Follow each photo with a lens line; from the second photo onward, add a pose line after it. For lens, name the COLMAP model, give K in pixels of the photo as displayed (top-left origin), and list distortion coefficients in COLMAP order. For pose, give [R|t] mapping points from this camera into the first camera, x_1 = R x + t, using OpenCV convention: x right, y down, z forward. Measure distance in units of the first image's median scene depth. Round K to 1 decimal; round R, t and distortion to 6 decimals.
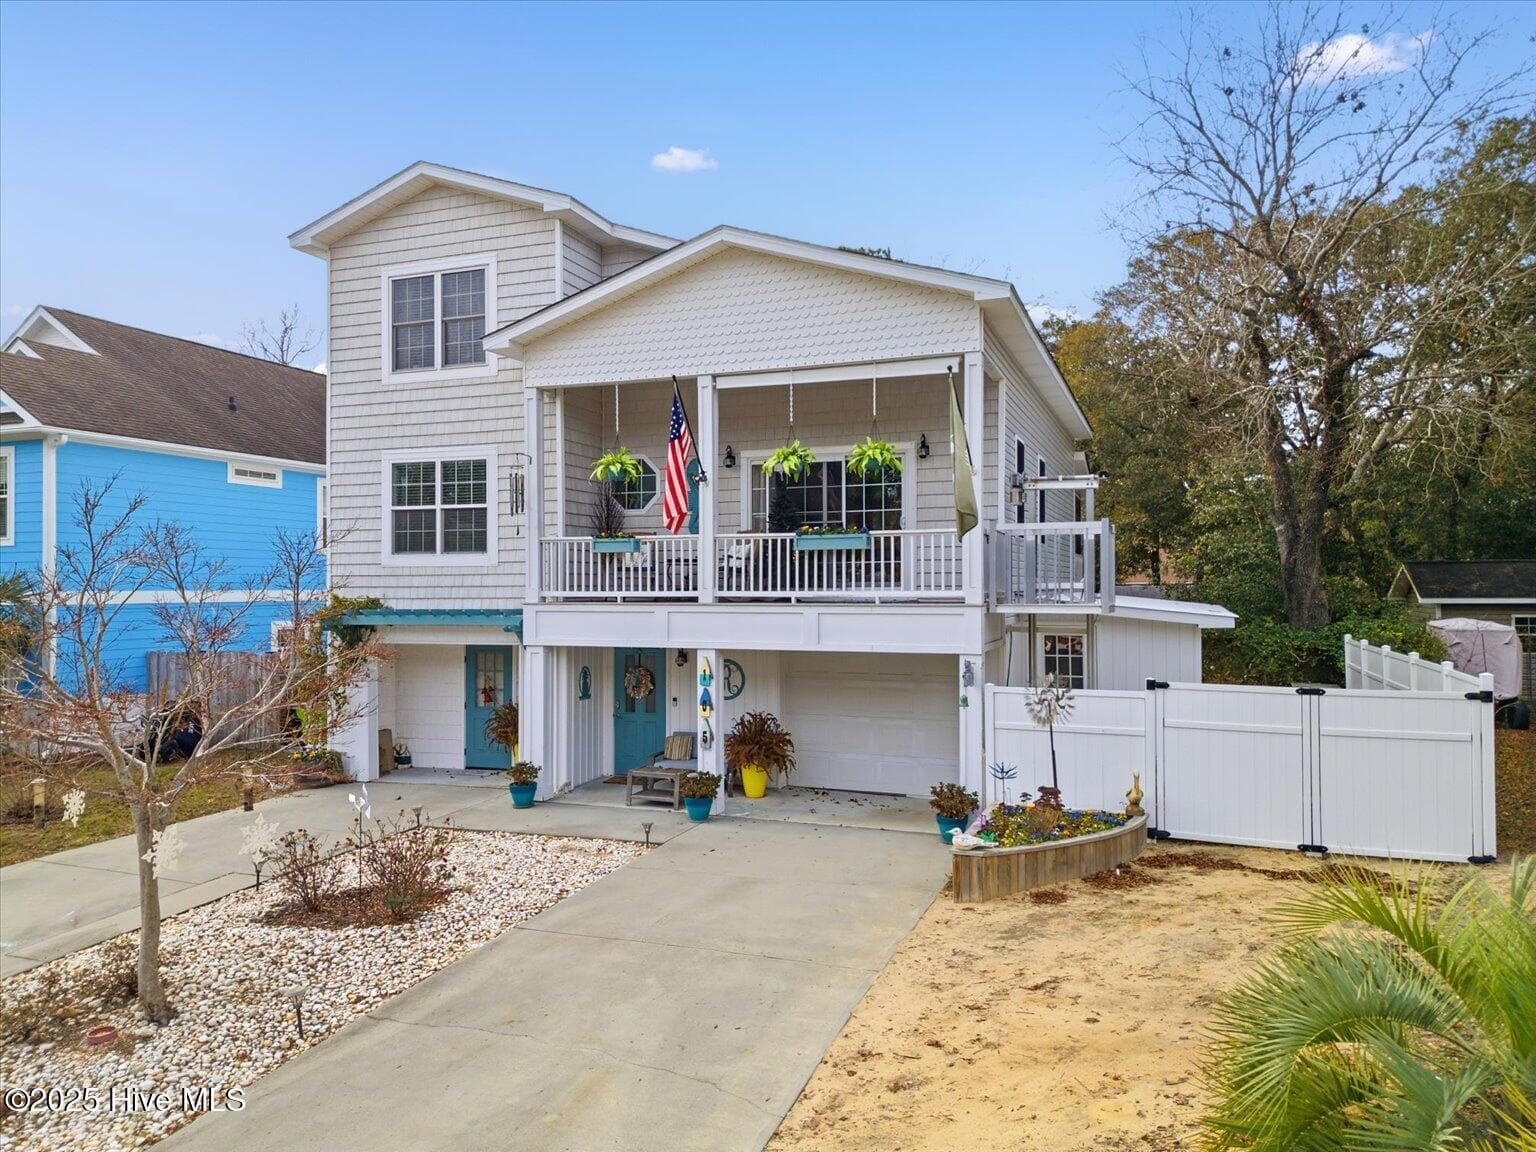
lens RADIAL K [[1079.1, 0, 768.0], [0, 1079.1, 576.0], [0, 0, 1]] dist [0.027776, -0.001859]
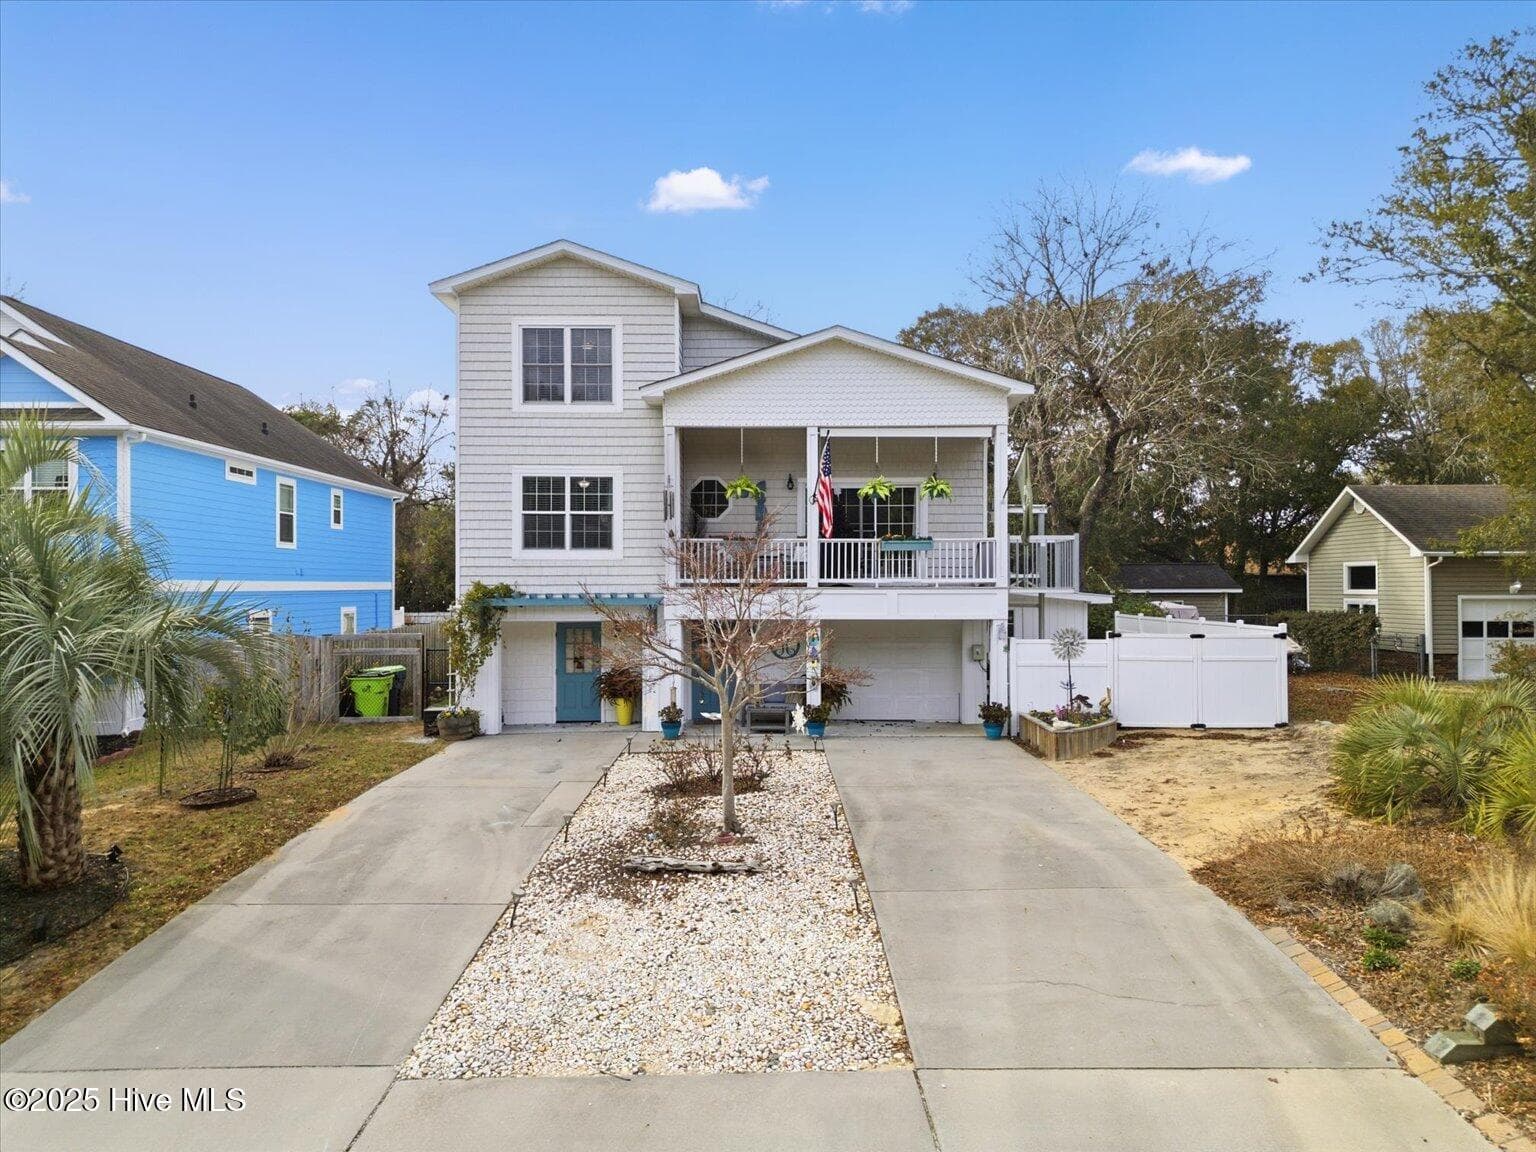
lens RADIAL K [[1079.1, 0, 768.0], [0, 1079.1, 576.0], [0, 0, 1]] dist [0.027776, -0.001859]
pose [[0.933405, 0.004114, 0.358801, -0.544971], [-0.004629, 0.999989, 0.000578, 0.008560], [-0.358794, -0.002200, 0.933414, -0.265235]]
